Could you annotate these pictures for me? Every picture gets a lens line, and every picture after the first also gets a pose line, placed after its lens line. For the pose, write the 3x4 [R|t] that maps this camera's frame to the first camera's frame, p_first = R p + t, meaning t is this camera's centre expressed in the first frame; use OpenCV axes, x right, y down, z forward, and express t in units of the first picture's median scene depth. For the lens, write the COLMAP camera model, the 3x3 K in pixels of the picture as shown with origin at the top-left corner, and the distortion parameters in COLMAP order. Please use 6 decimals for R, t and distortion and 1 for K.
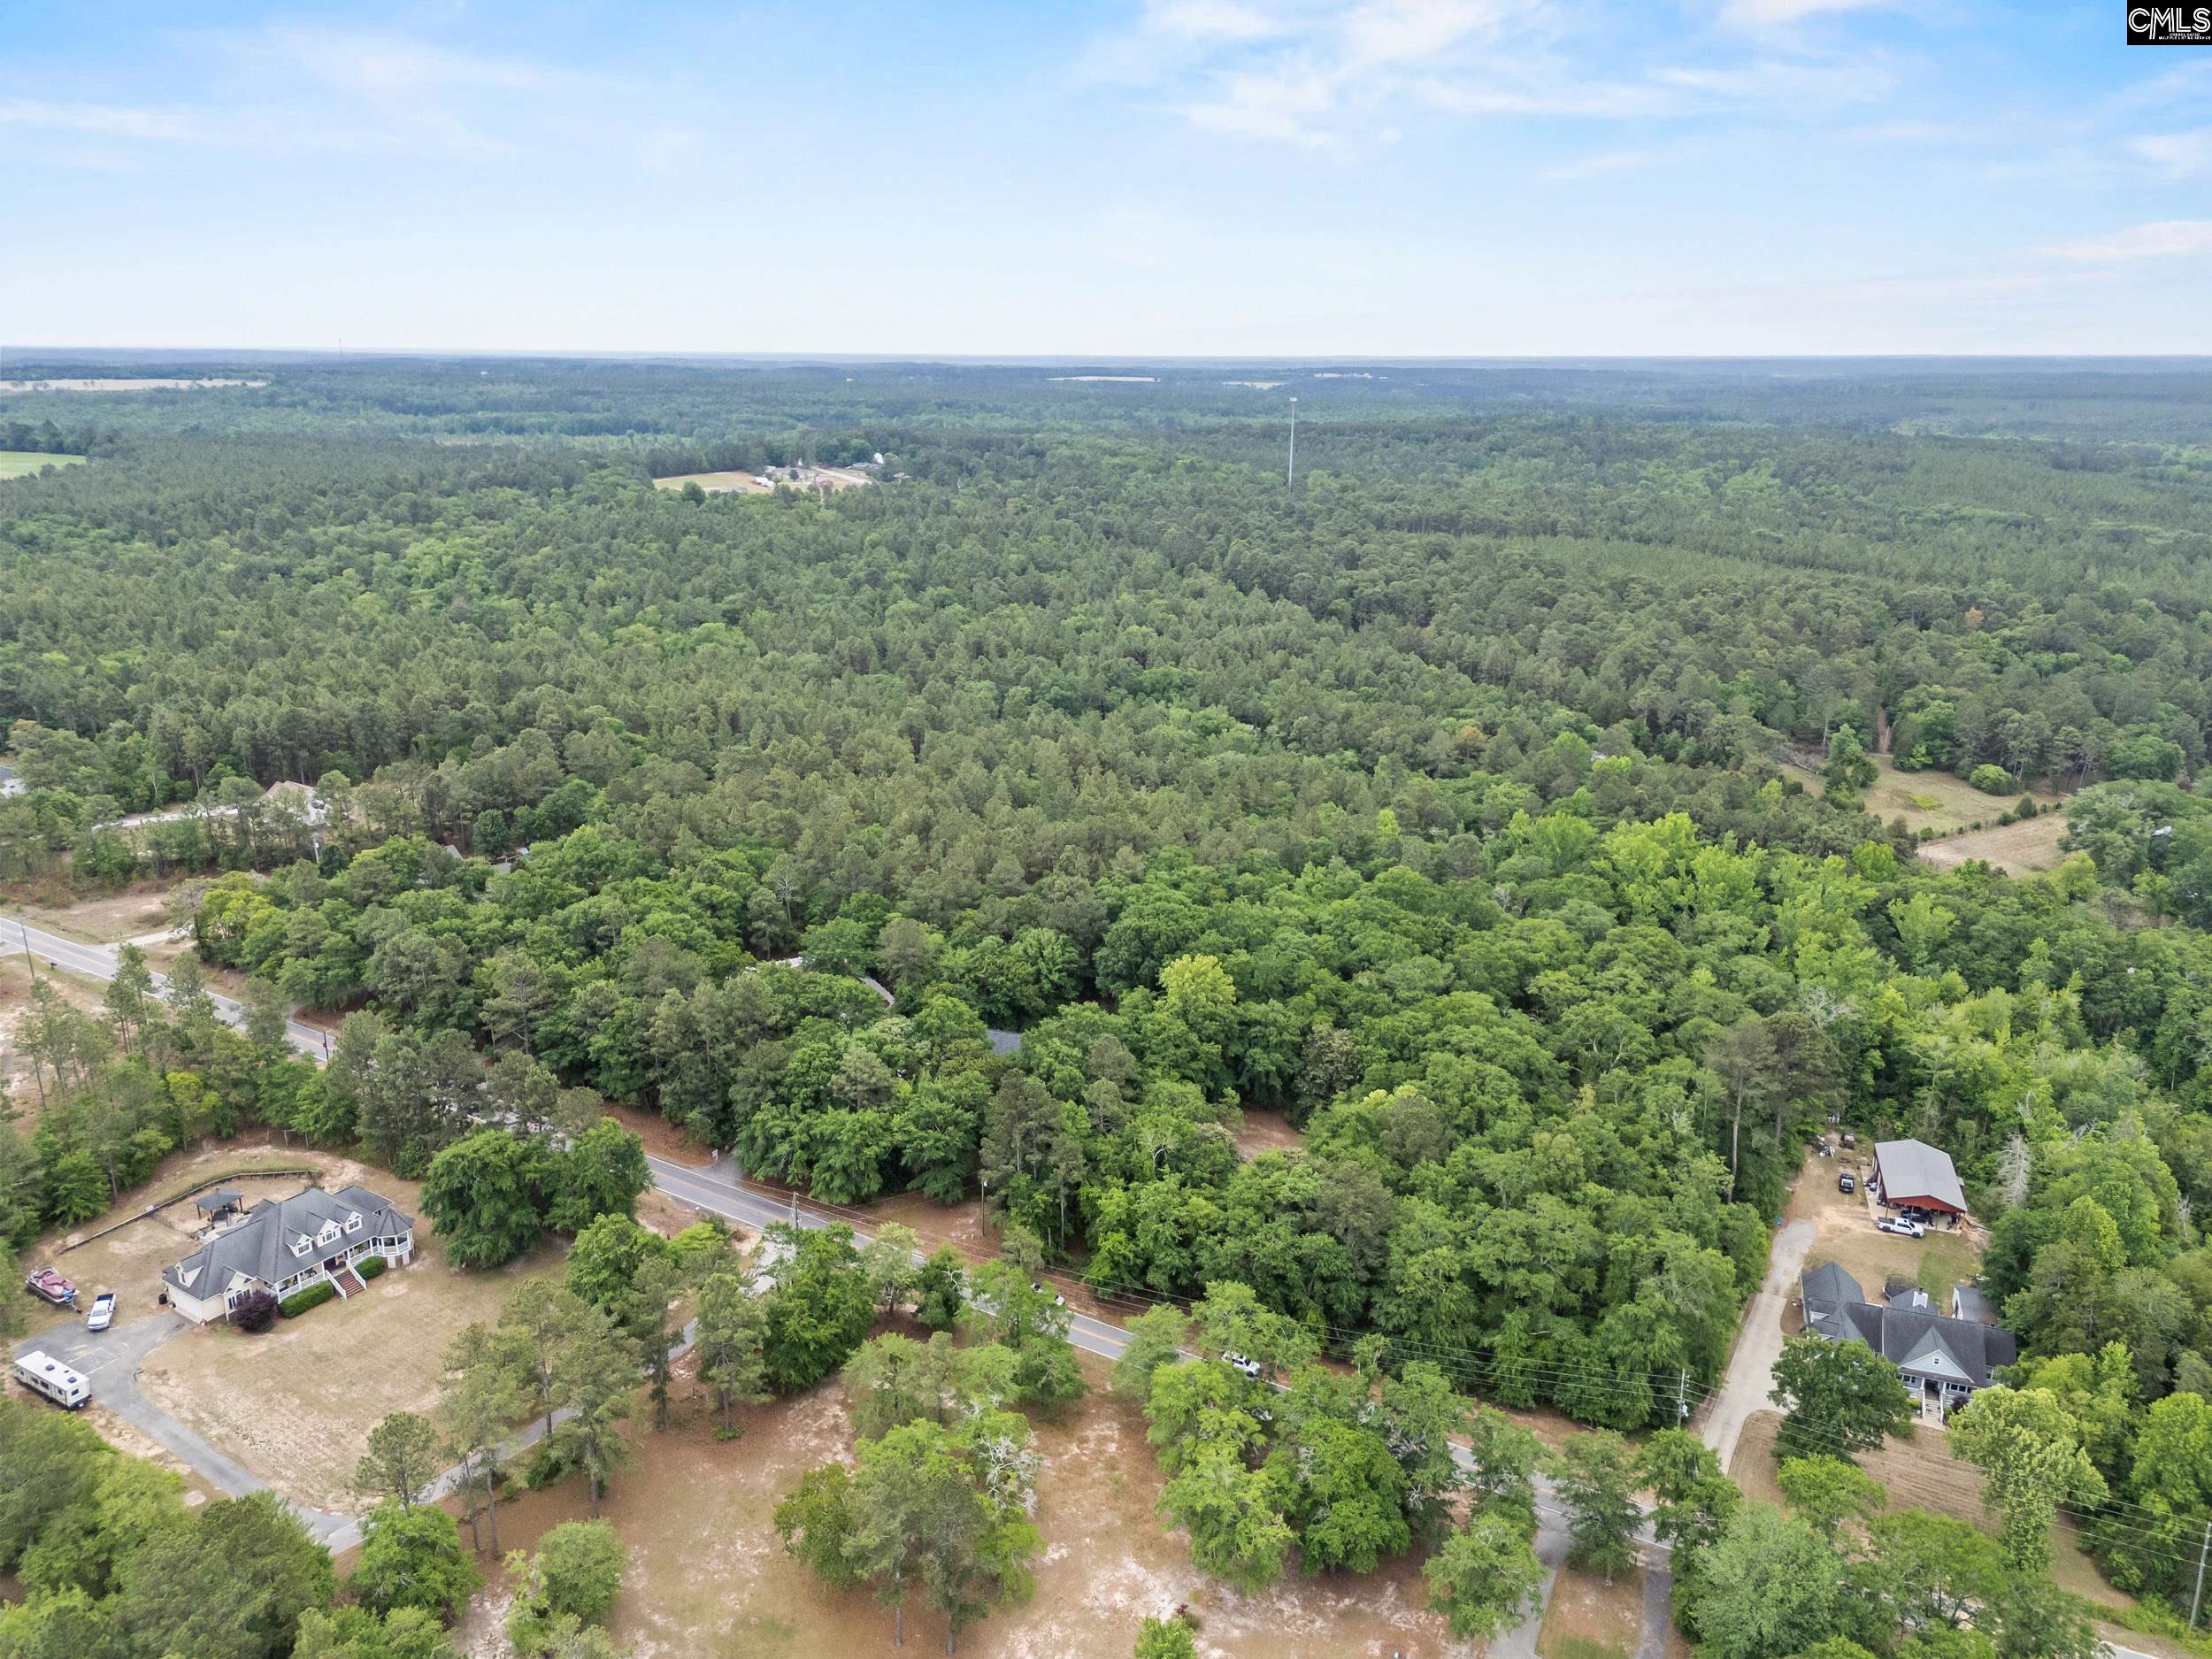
lens RADIAL K [[1668.3, 0, 1099.3], [0, 1668.3, 832.8], [0, 0, 1]] dist [0.068739, -0.068164]
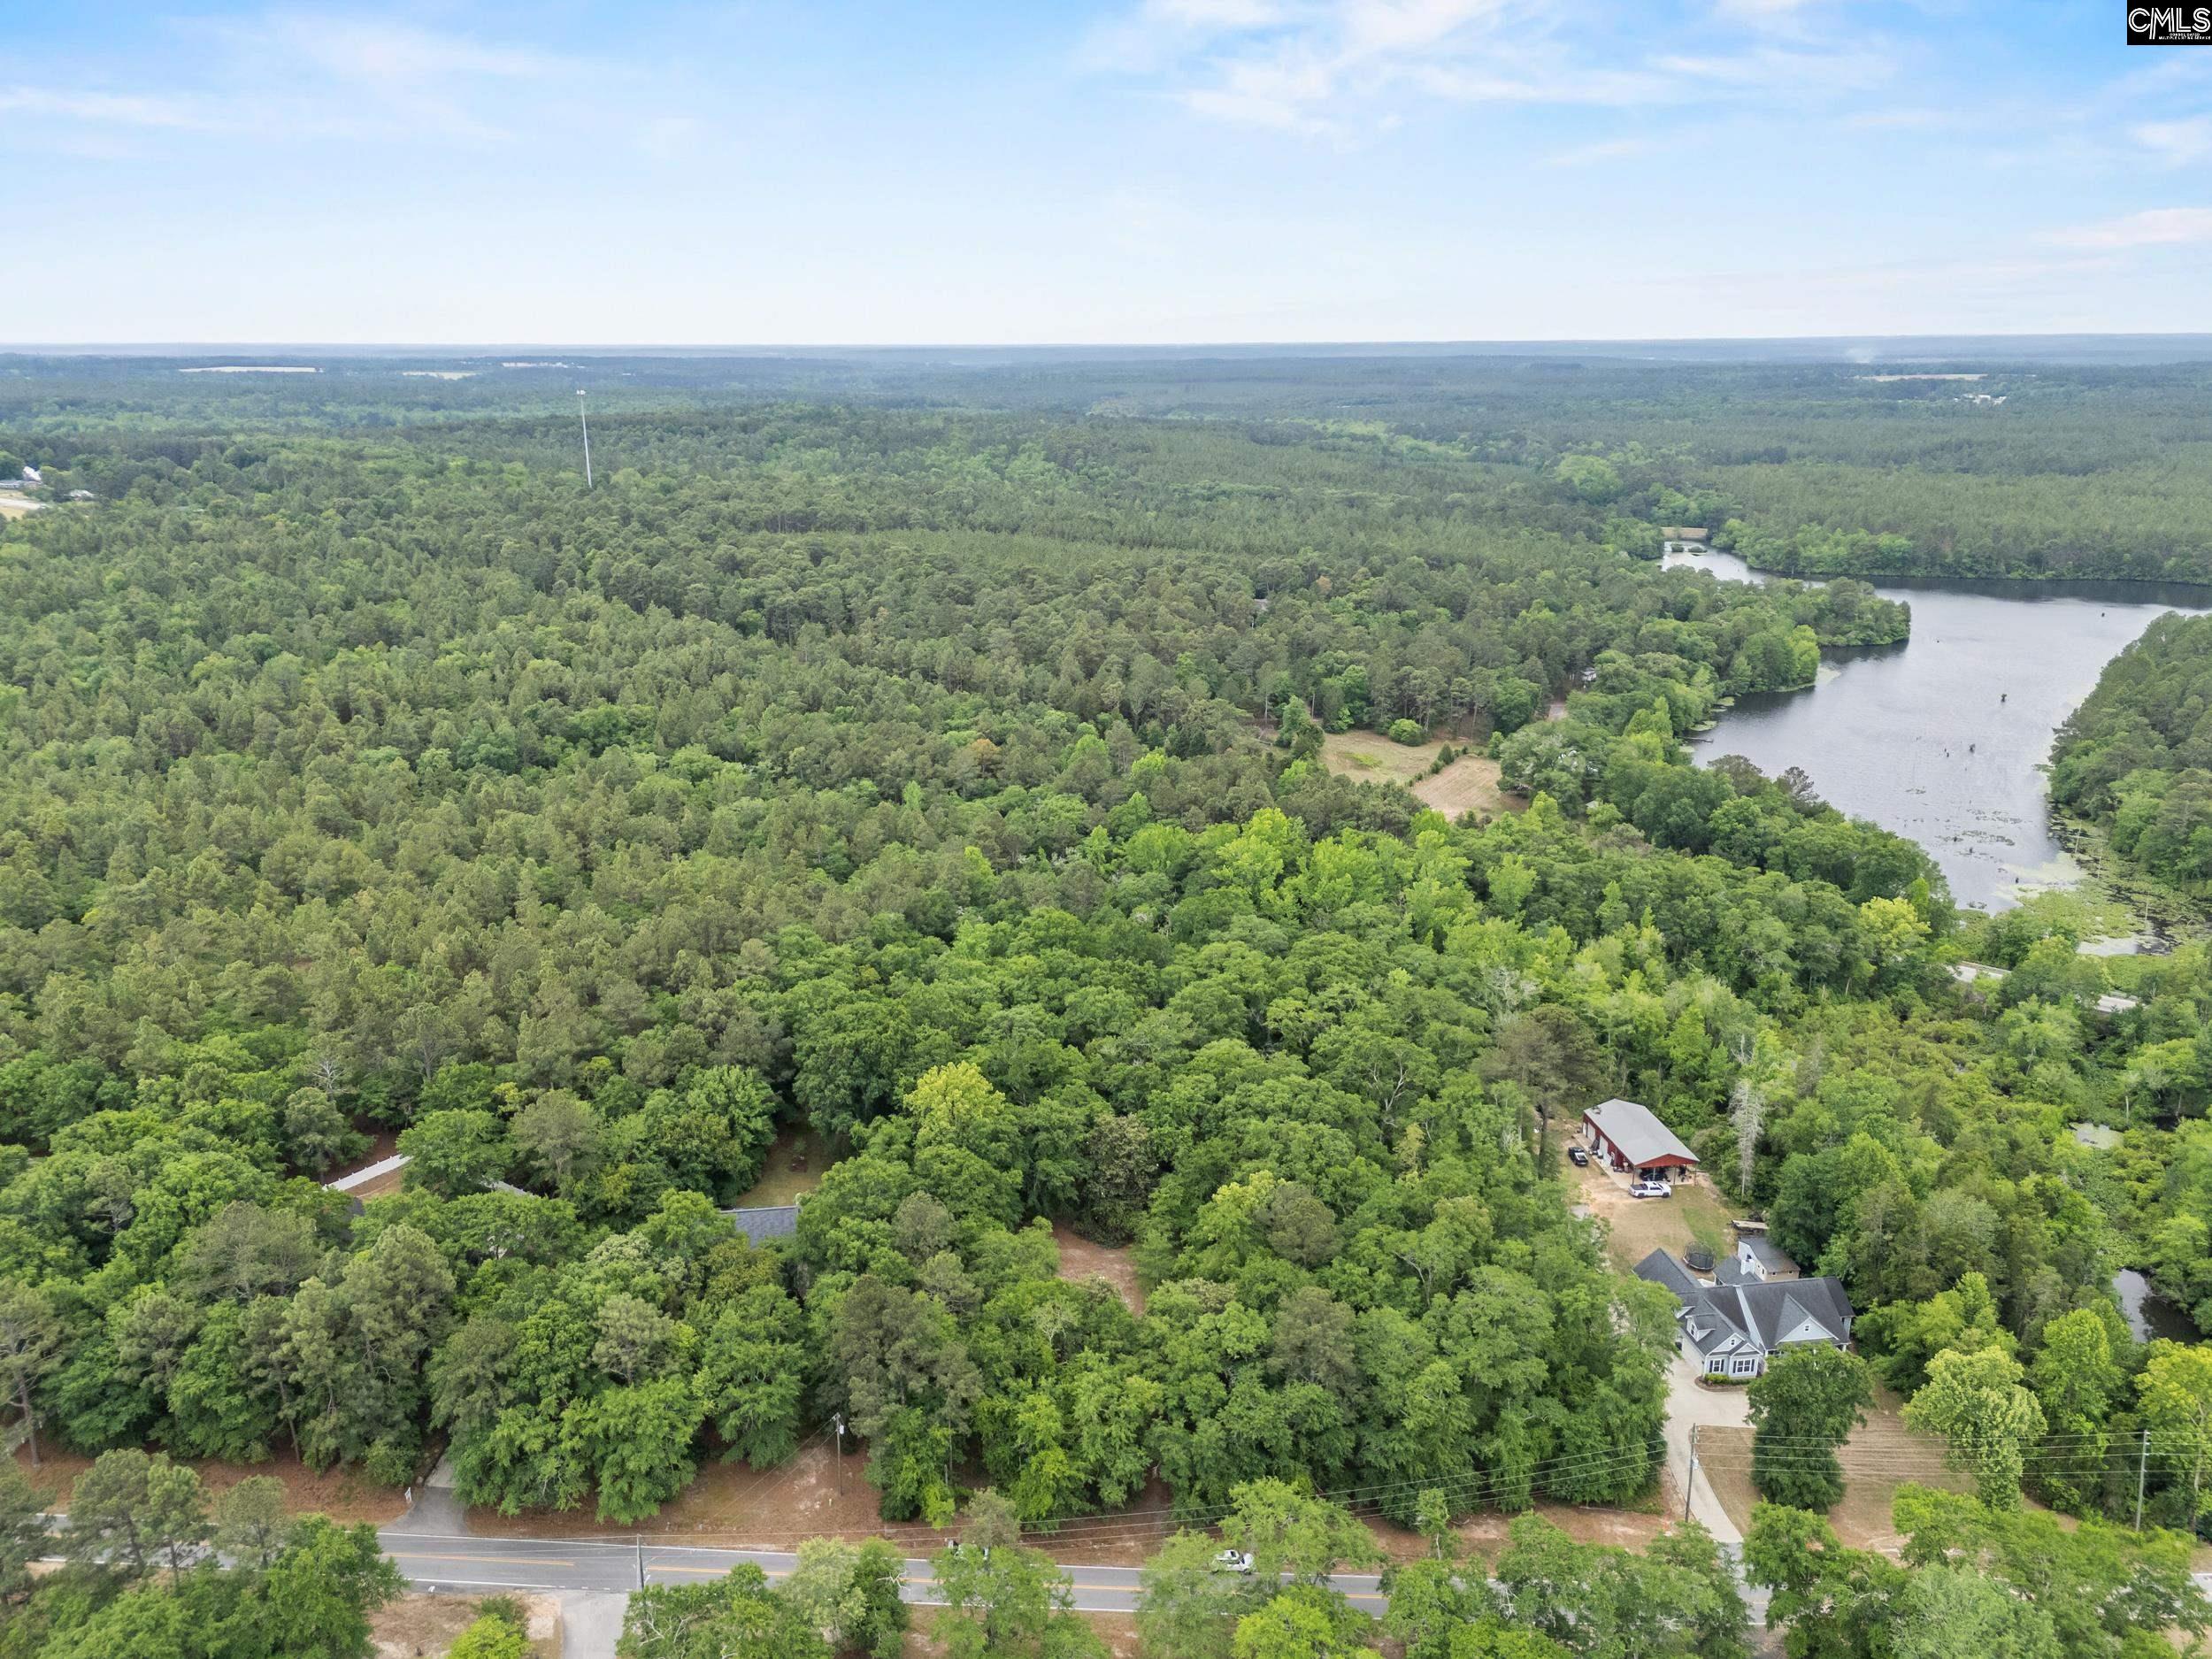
lens RADIAL K [[1668.3, 0, 1178.4], [0, 1668.3, 804.3], [0, 0, 1]] dist [0.068739, -0.068164]
pose [[0.883658, -0.131841, 0.449184, -0.194025], [0.136120, 0.990427, 0.022921, -0.058084], [-0.447906, 0.040888, 0.893145, 0.182559]]
